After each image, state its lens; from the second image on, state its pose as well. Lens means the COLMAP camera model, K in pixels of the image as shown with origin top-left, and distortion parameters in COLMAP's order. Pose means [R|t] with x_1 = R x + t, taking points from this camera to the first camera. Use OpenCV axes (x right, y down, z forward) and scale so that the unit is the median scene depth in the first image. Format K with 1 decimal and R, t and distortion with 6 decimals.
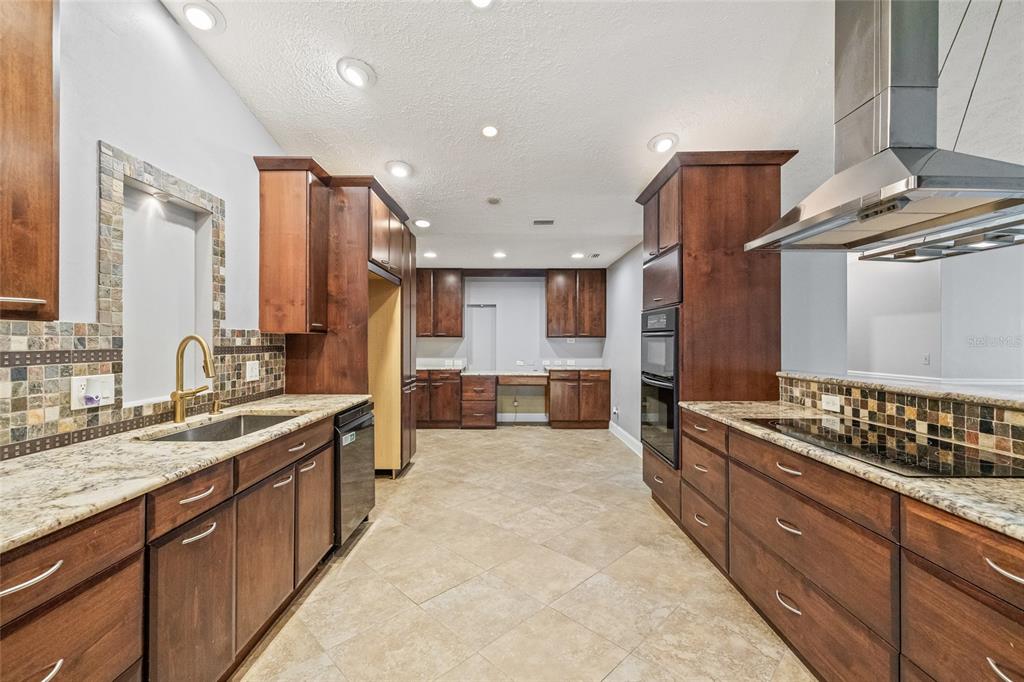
lens RADIAL K [[432.2, 0, 512.0], [0, 432.2, 341.0], [0, 0, 1]] dist [0.008666, 0.000109]
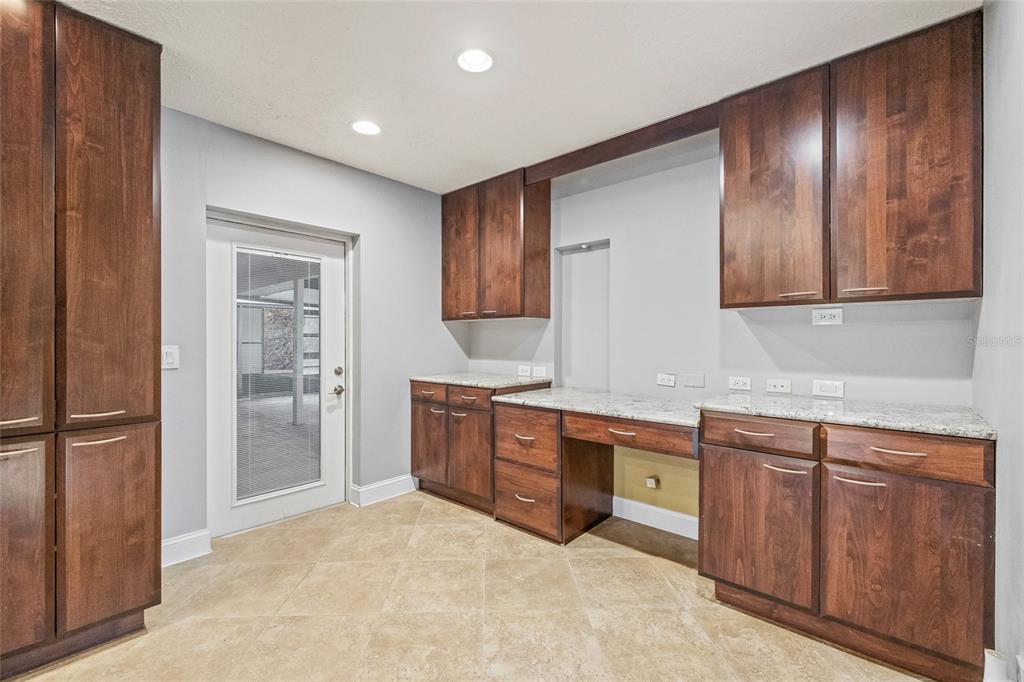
lens RADIAL K [[434.6, 0, 507.8], [0, 434.6, 340.0], [0, 0, 1]] dist [0.001511, 0.000301]
pose [[0.736973, -0.002600, -0.675917, 0.440856], [0.001357, 0.999996, -0.002367, 0.039782], [0.675921, 0.000827, 0.736974, 1.521574]]
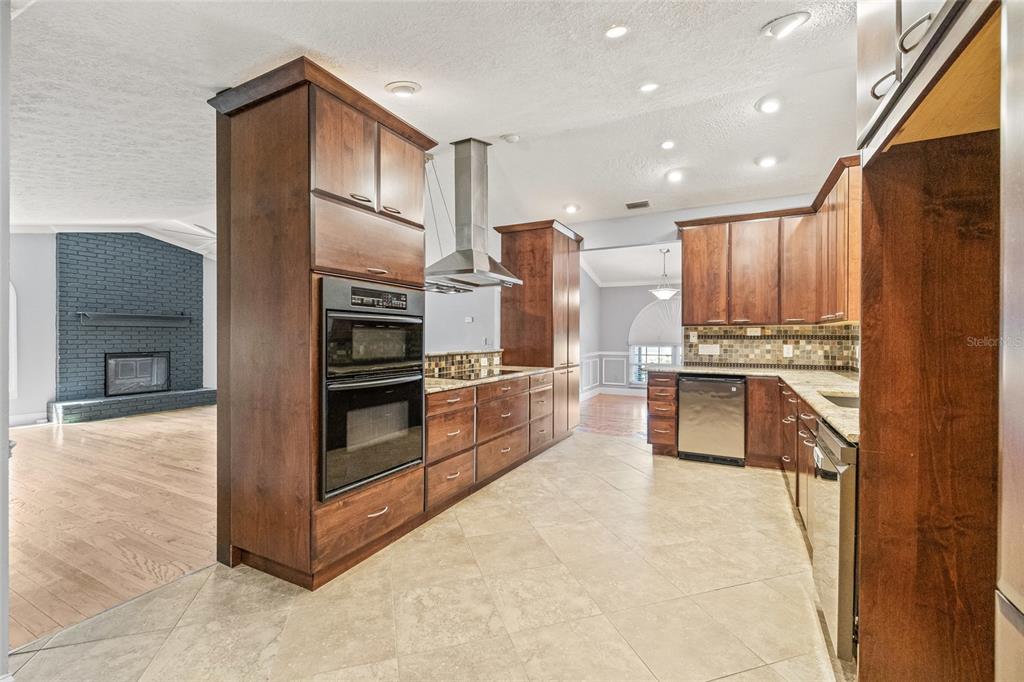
lens RADIAL K [[434.6, 0, 507.8], [0, 434.6, 340.0], [0, 0, 1]] dist [0.001511, 0.000301]
pose [[-0.884315, -0.005496, 0.466858, -0.235785], [-0.001050, 0.999952, 0.009784, 0.017919], [-0.466889, 0.008162, -0.884278, 1.771461]]
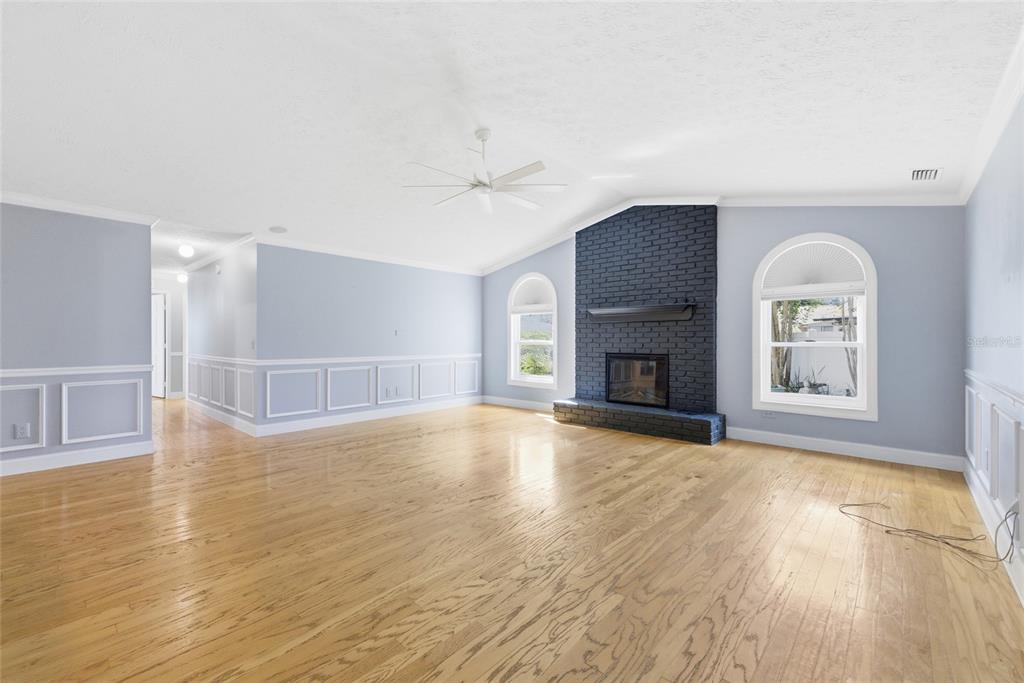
lens RADIAL K [[424.6, 0, 512.0], [0, 424.6, 341.5], [0, 0, 1]] dist [-0.000337, 0.000009]
pose [[0.675491, -0.004003, 0.737358, 0.987018], [0.001178, 0.999990, 0.004349, 0.050437], [-0.737367, -0.002069, 0.675489, -0.403151]]
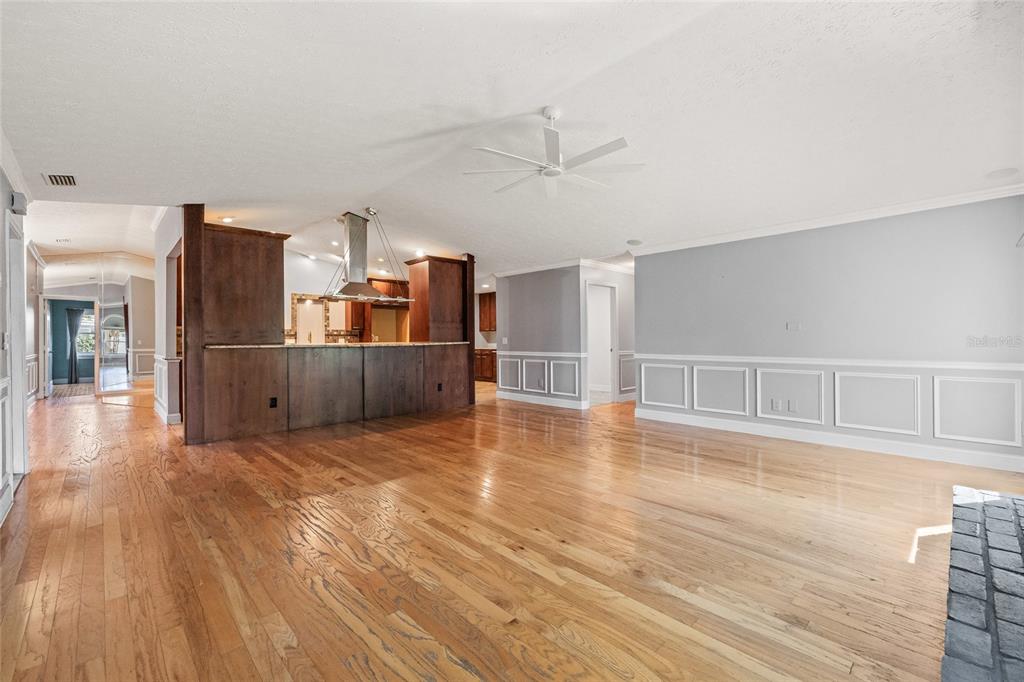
lens RADIAL K [[430.2, 0, 508.4], [0, 430.2, 336.6], [0, 0, 1]] dist [0.000740, -0.000022]
pose [[0.688102, -0.009028, -0.725558, 2.715333], [0.006804, 0.999959, -0.005990, 0.057191], [0.725582, -0.000815, 0.688135, -0.383769]]
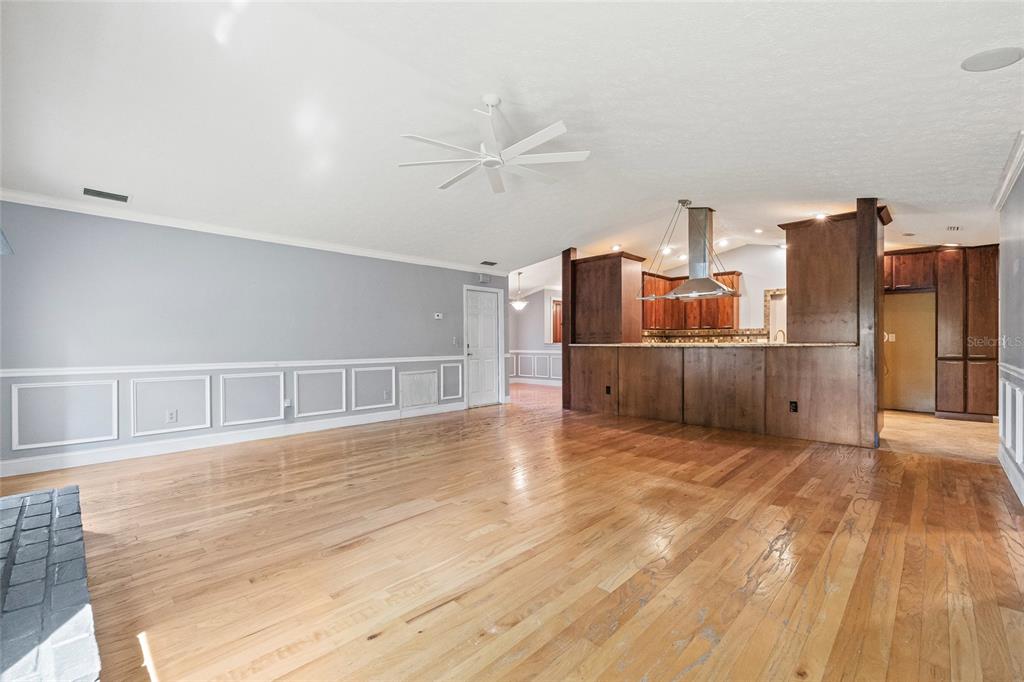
lens RADIAL K [[434.0, 0, 510.7], [0, 434.0, 345.2], [0, 0, 1]] dist [-0.000656, 0.000042]
pose [[-0.697919, 0.007799, -0.716135, 2.718290], [0.004385, 0.999968, 0.006618, 0.063700], [0.716164, 0.001479, -0.697931, 1.427583]]
